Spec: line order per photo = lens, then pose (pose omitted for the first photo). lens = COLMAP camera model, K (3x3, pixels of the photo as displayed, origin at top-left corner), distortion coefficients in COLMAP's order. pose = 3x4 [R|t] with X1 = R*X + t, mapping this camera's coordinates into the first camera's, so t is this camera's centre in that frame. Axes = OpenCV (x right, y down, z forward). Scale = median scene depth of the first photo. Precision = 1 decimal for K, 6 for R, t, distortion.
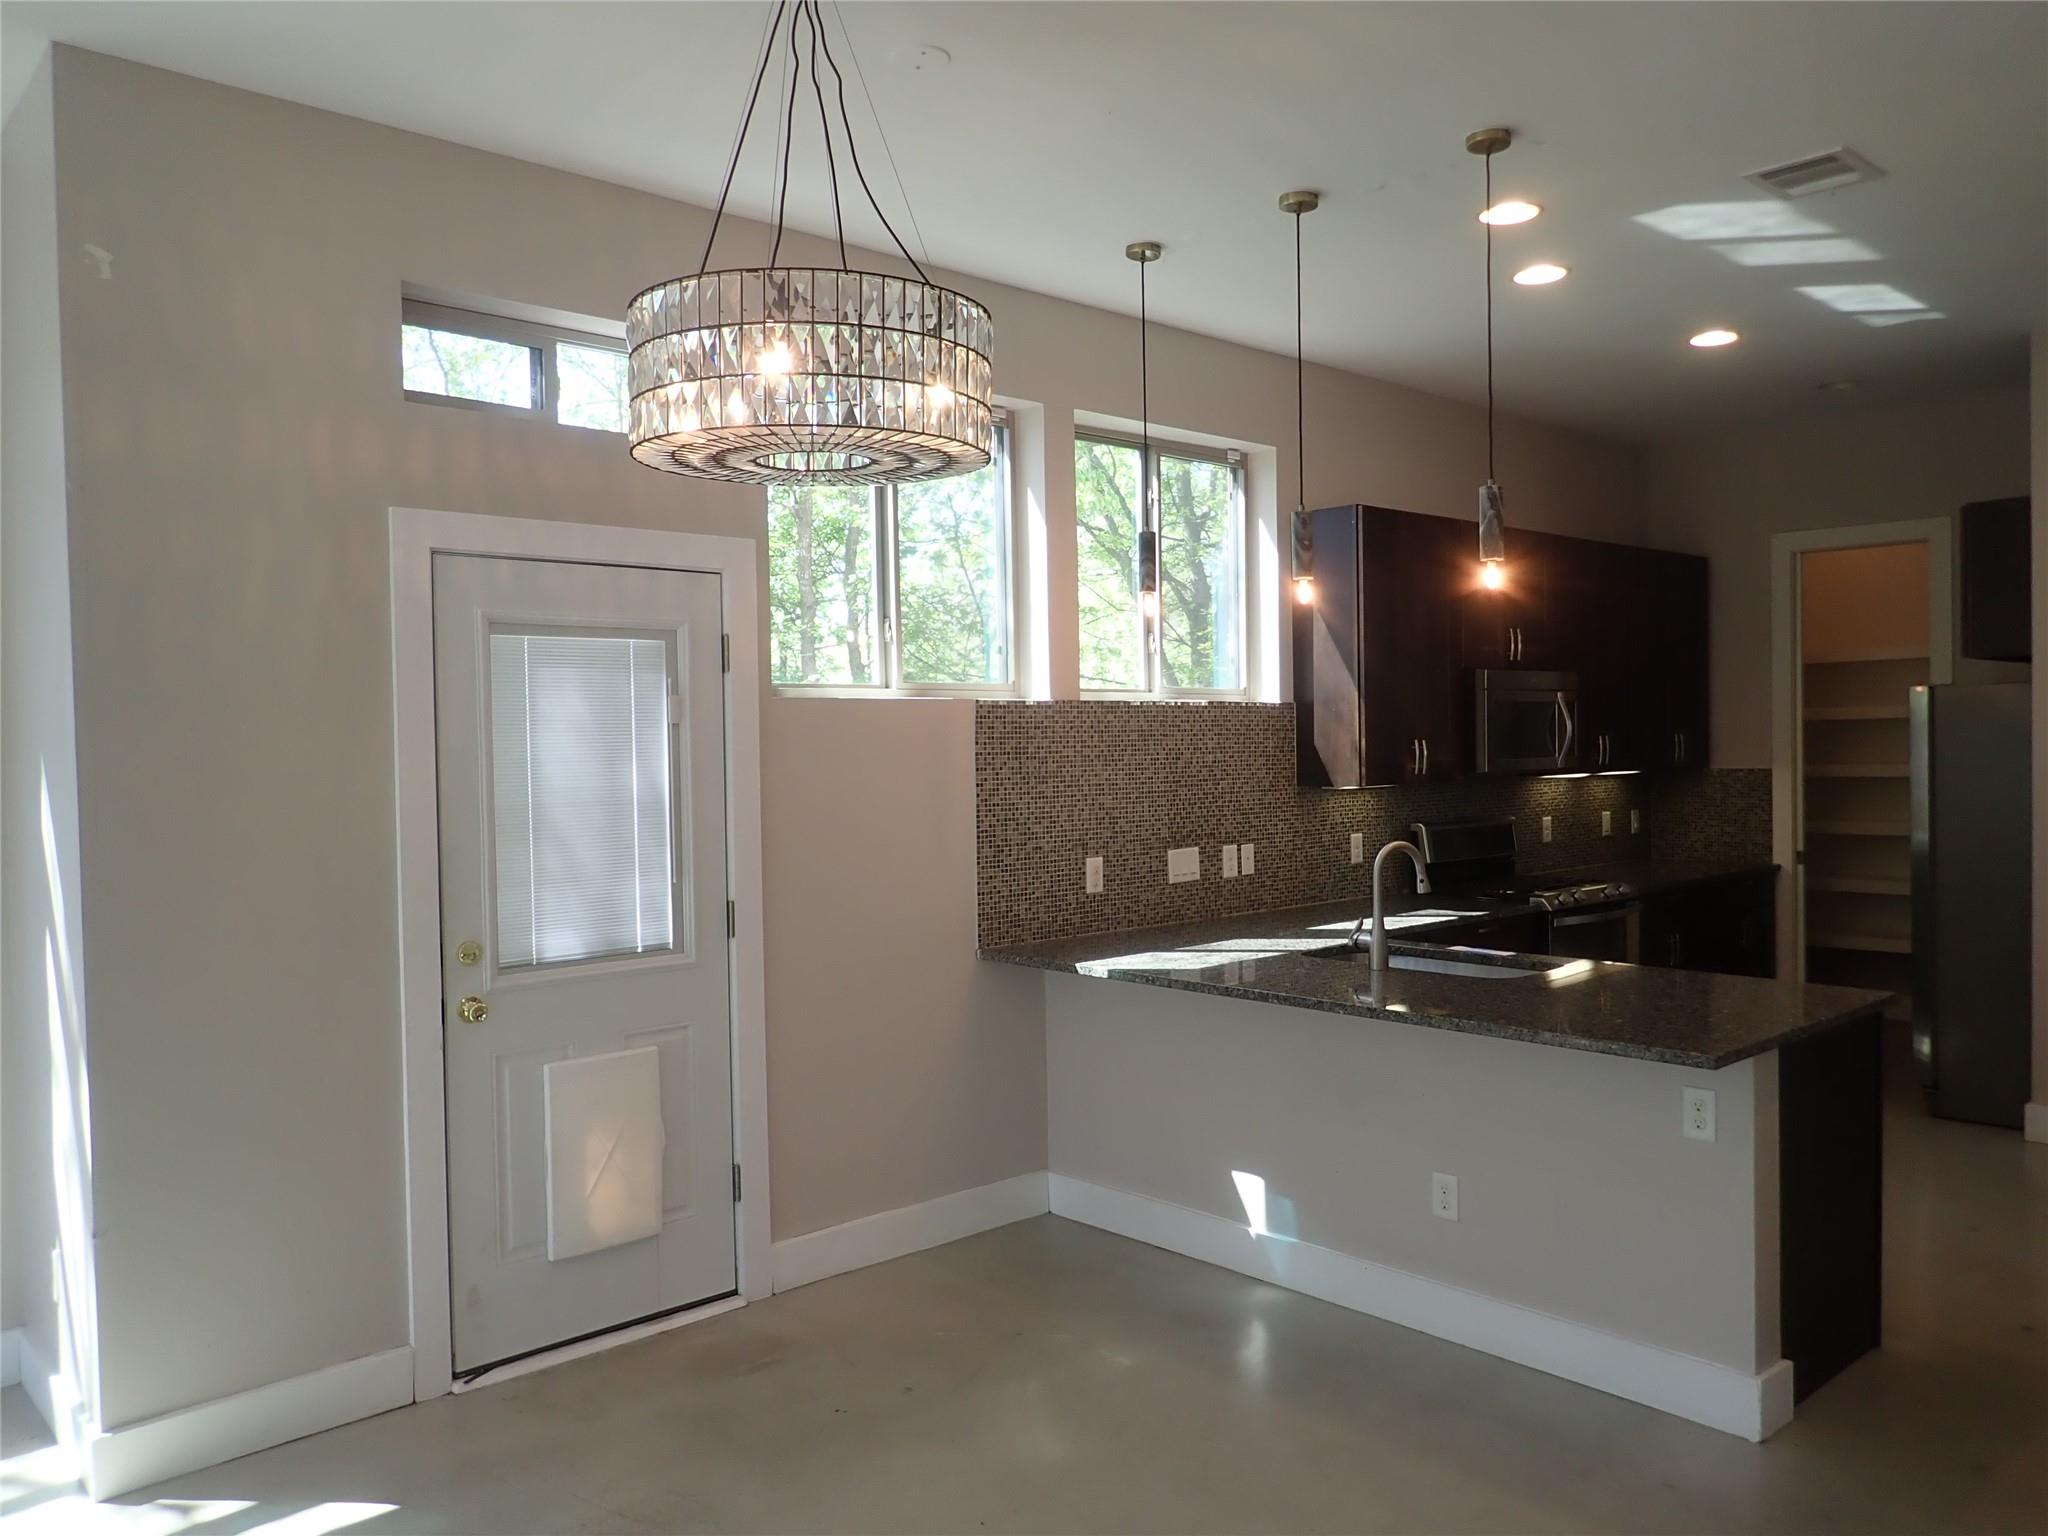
lens RADIAL K [[1514.4, 0, 1024.0], [0, 1514.4, 768.0], [0, 0, 1]] dist [0.010007, 0.002262]
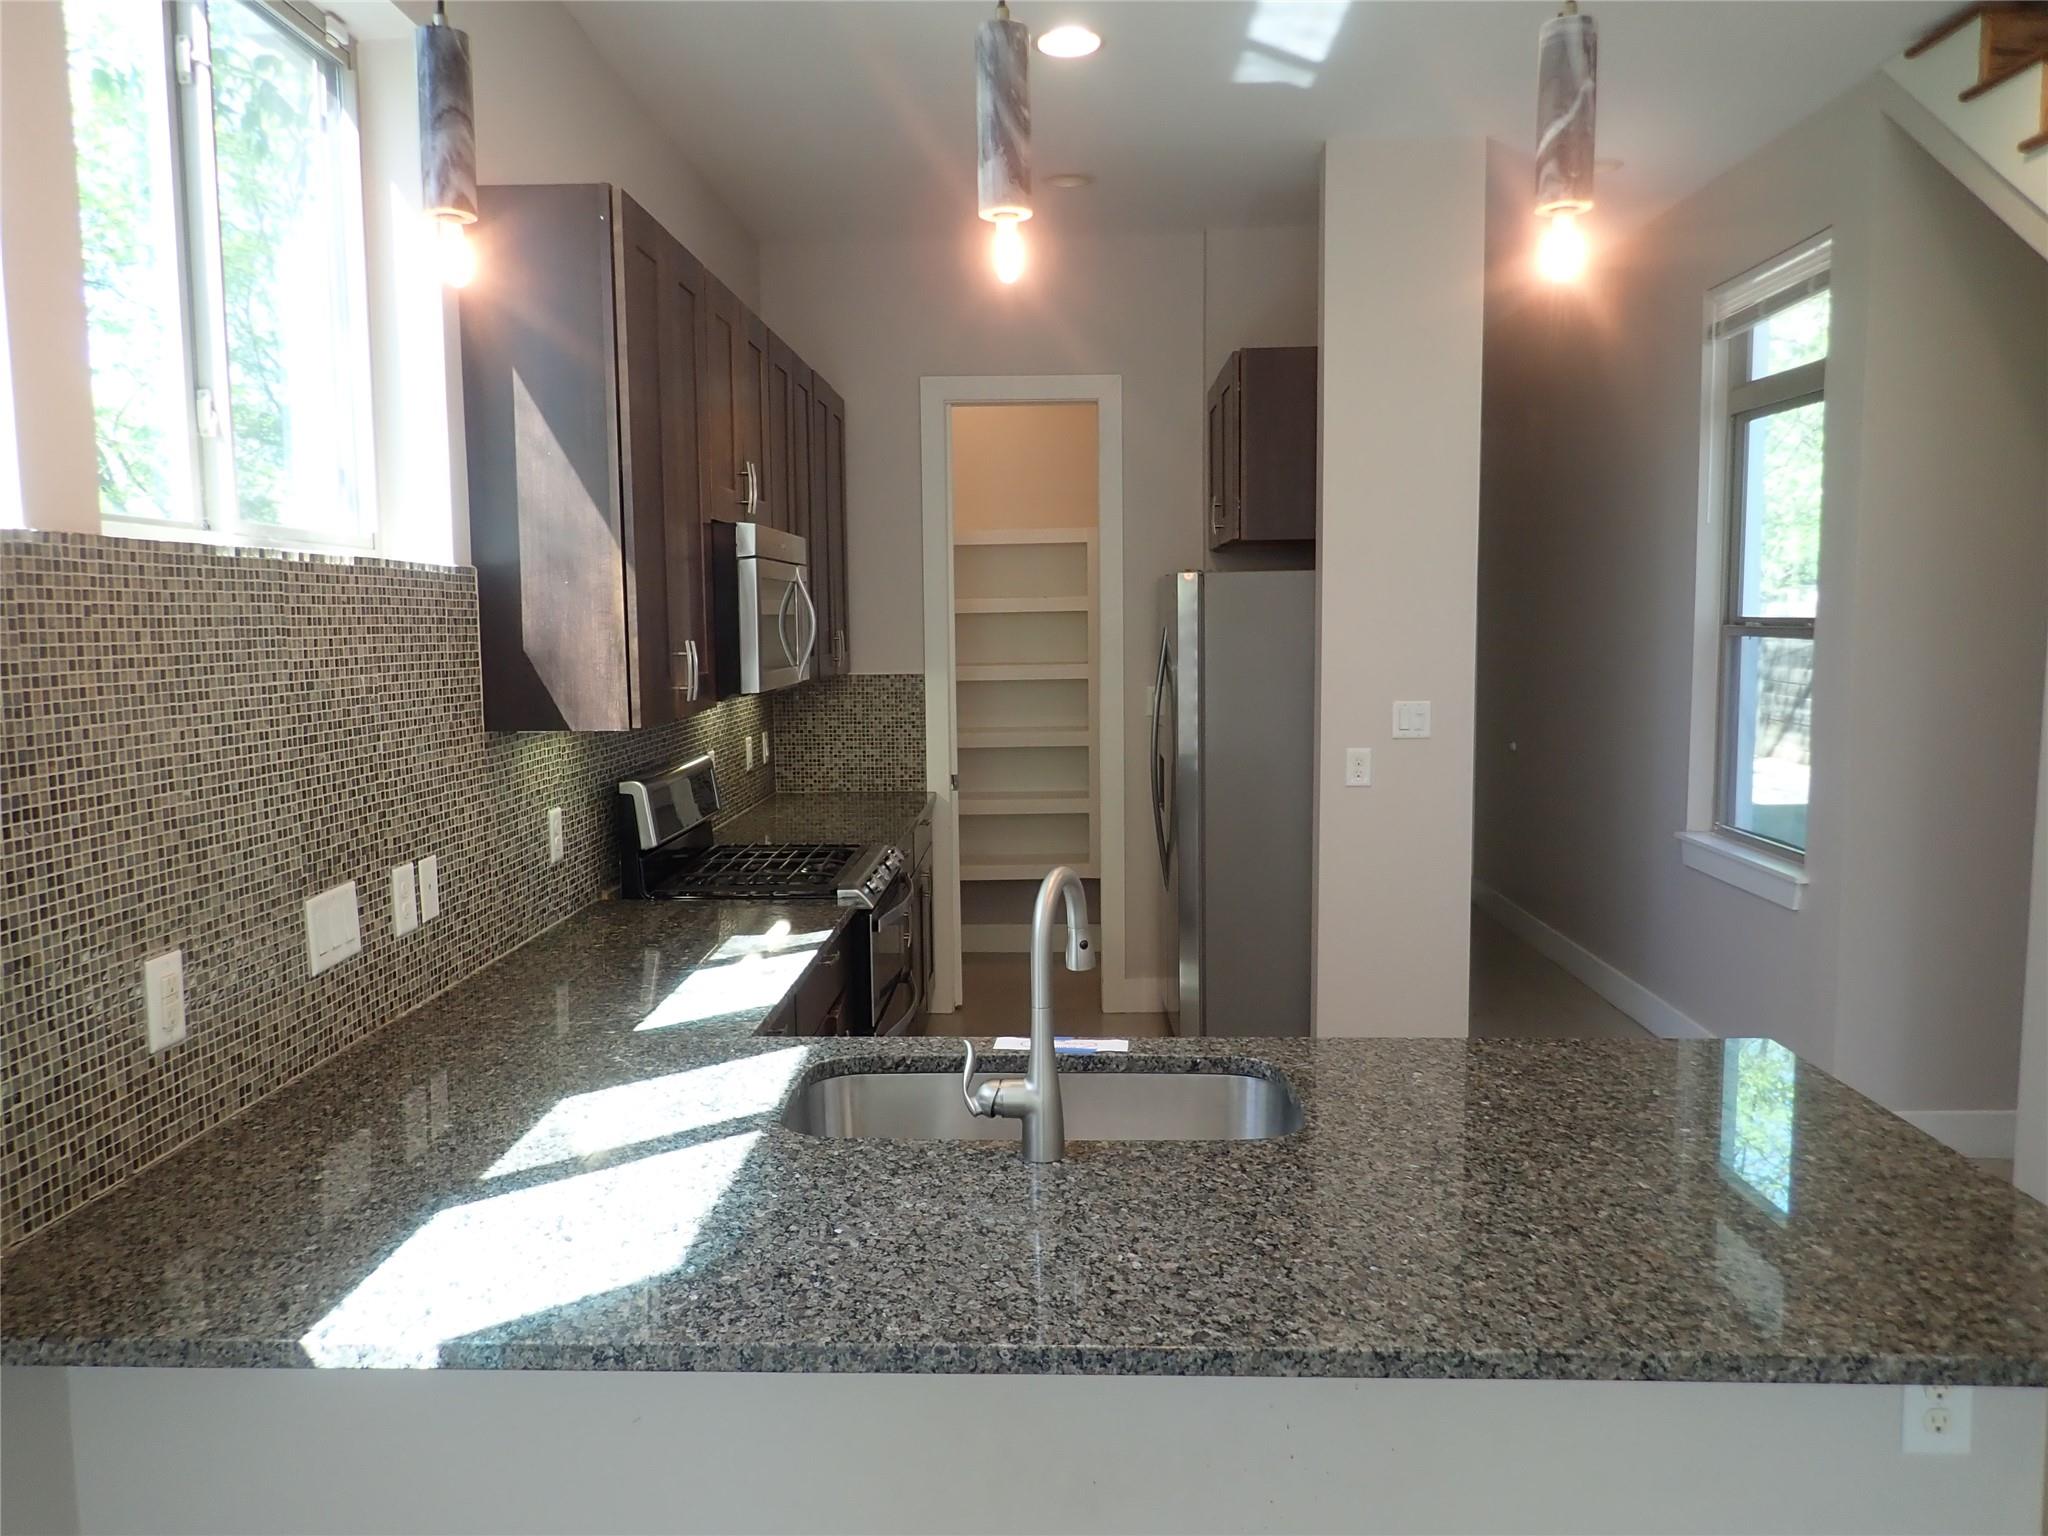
lens RADIAL K [[1526.4, 0, 1010.3], [0, 1526.4, 770.8], [0, 0, 1]] dist [0.006053, -0.004490]
pose [[0.701377, -0.063491, 0.709958, -0.069604], [0.013210, 0.997012, 0.076112, -0.012656], [-0.712669, -0.044004, 0.700119, 0.549441]]
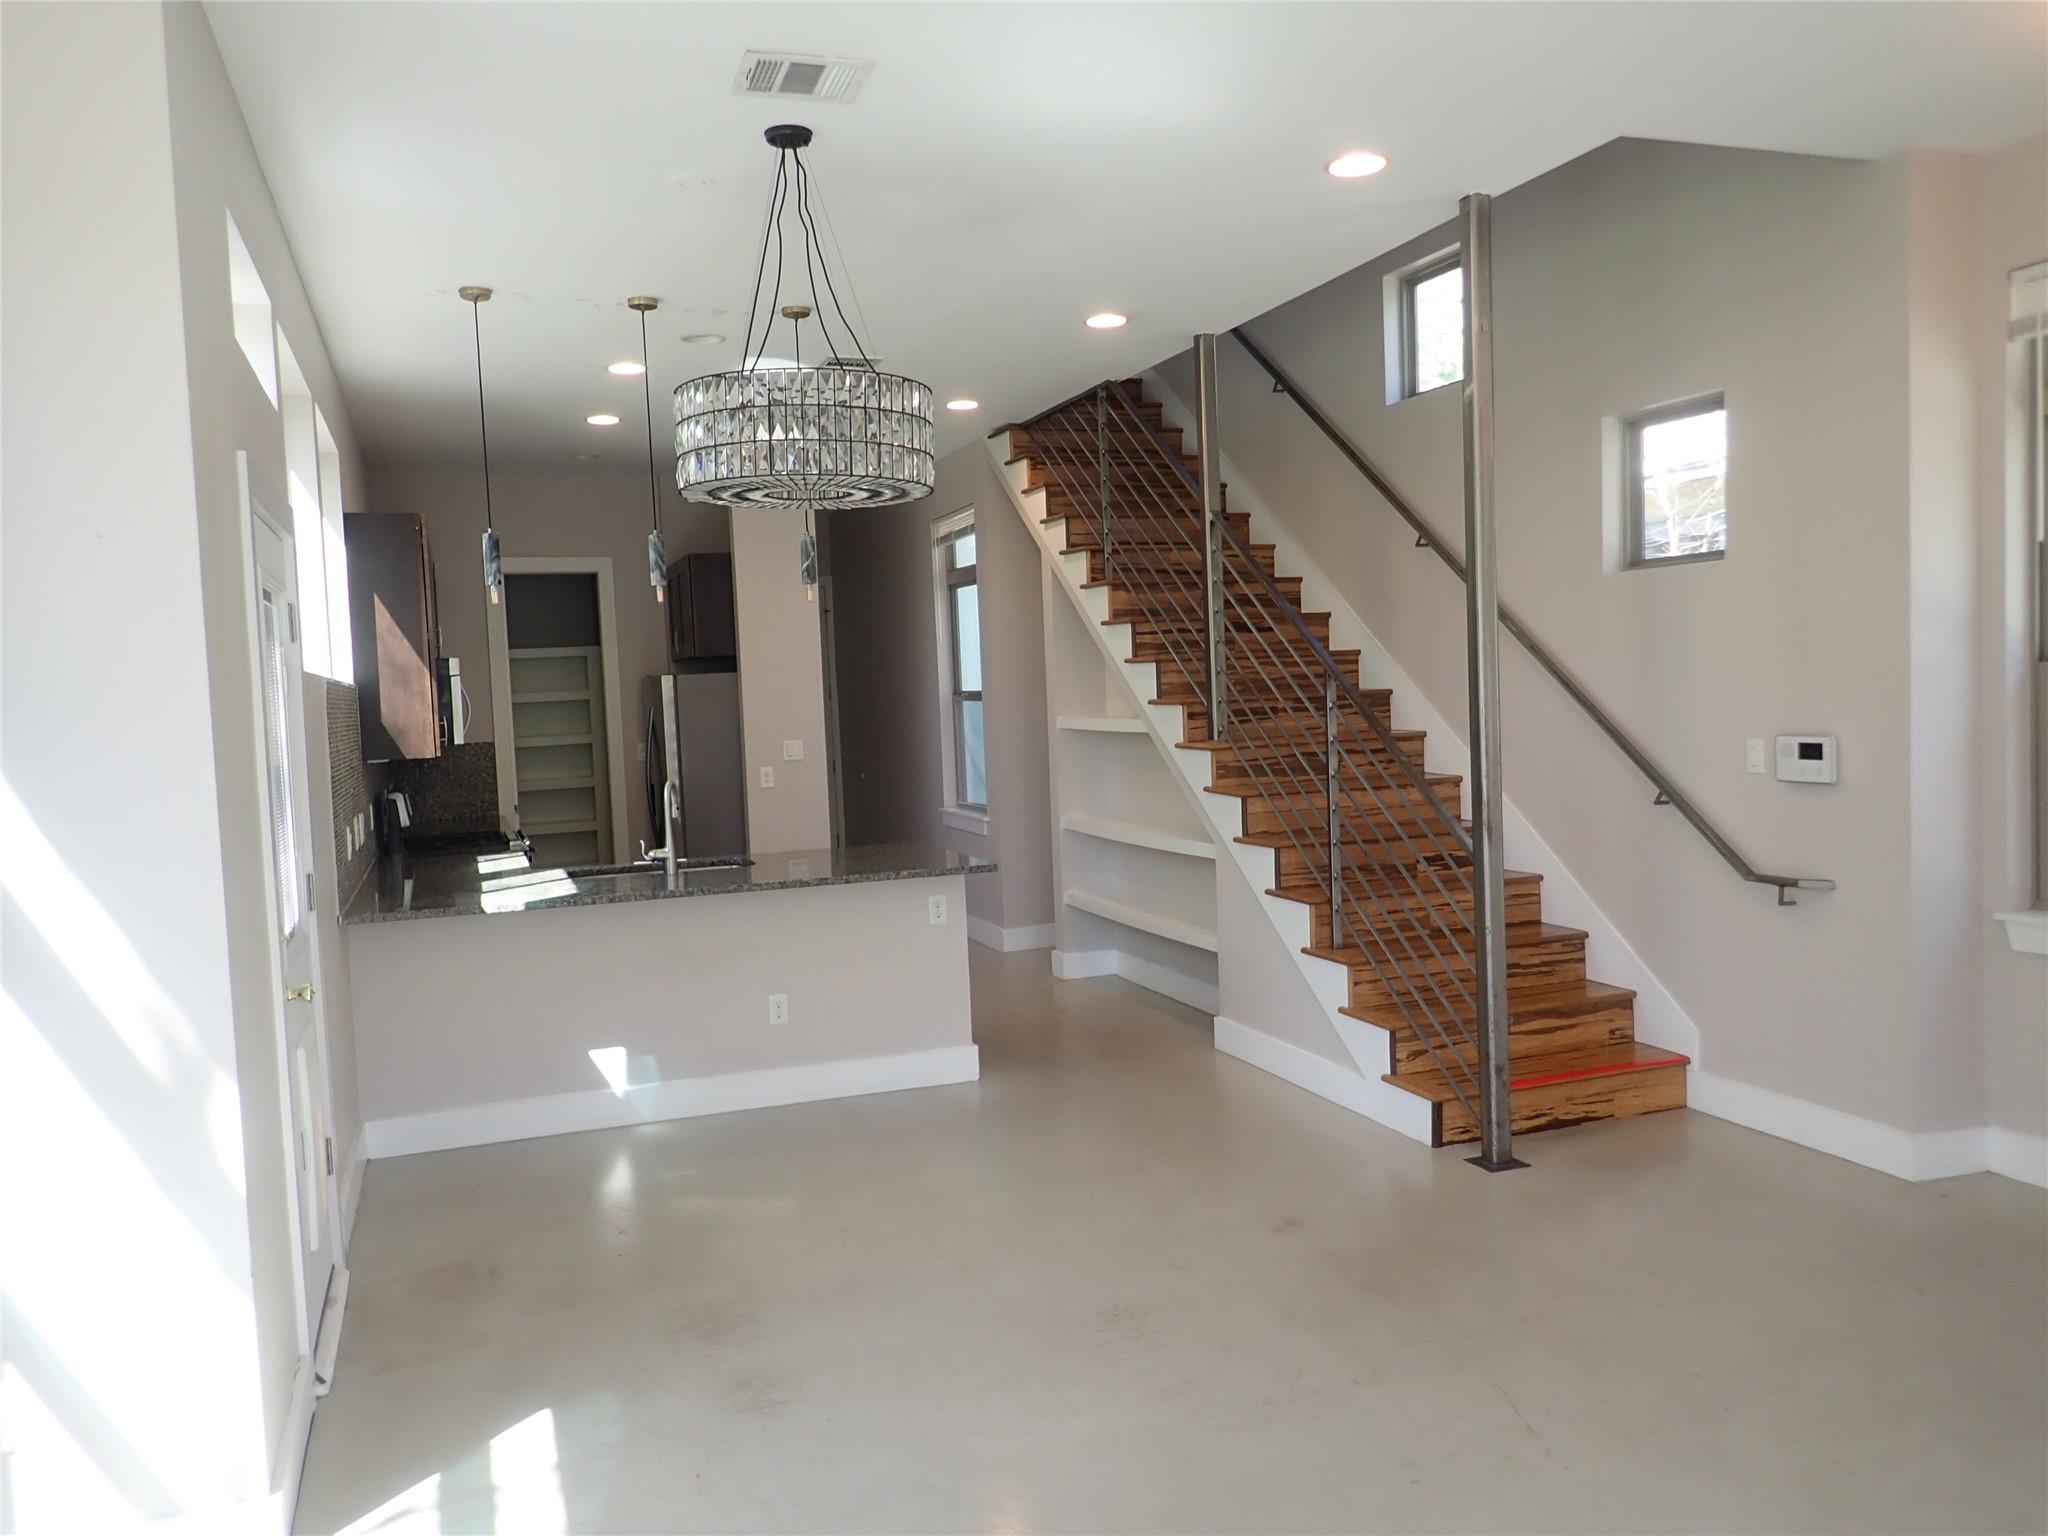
lens RADIAL K [[1526.4, 0, 1010.3], [0, 1526.4, 770.8], [0, 0, 1]] dist [0.006053, -0.004490]
pose [[0.382235, -0.050440, 0.922687, -0.720402], [0.053854, 0.998028, 0.032250, 0.009490], [-0.922494, 0.037363, 0.384198, 0.149311]]
